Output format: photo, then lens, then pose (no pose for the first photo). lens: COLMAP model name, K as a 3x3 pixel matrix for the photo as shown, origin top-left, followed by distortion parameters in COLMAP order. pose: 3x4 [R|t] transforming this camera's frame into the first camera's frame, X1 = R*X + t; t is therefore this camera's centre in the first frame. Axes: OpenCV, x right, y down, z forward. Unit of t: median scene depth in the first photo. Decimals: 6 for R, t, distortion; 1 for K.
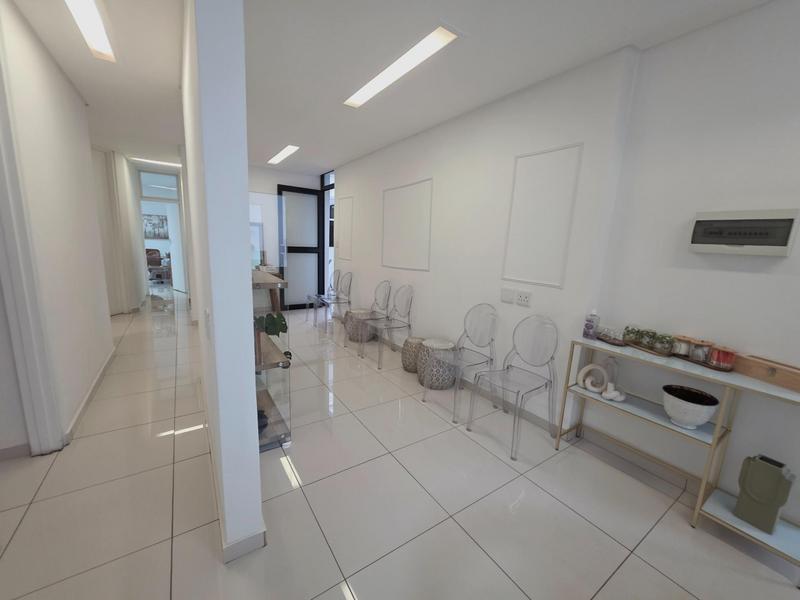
lens RADIAL K [[323.0, 0, 390.0], [0, 323.0, 299.2], [0, 0, 1]] dist [0.005270, -0.001584]
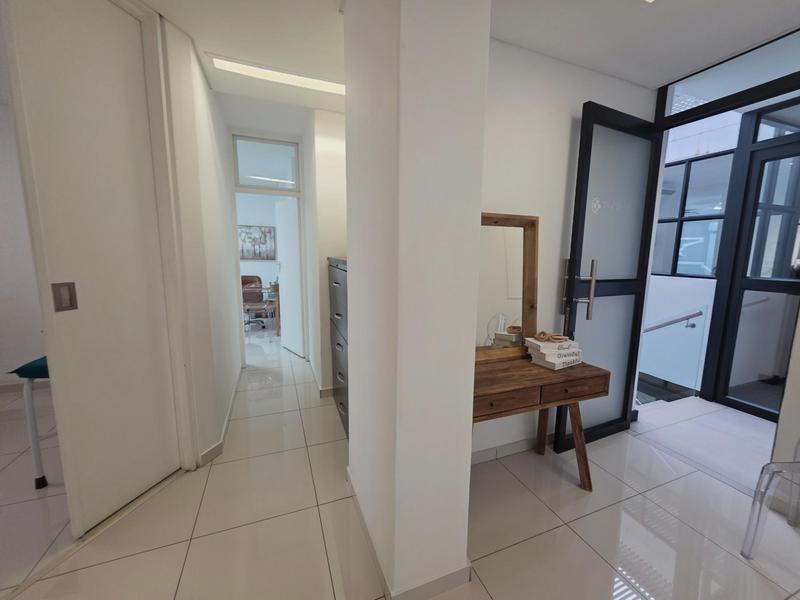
lens RADIAL K [[323.0, 0, 401.6], [0, 323.0, 299.6], [0, 0, 1]] dist [0.005270, -0.001584]
pose [[0.982436, 0.002459, -0.186583, -0.332368], [-0.009262, 0.999323, -0.035601, -0.092485], [0.186369, 0.036704, 0.981794, 0.442870]]
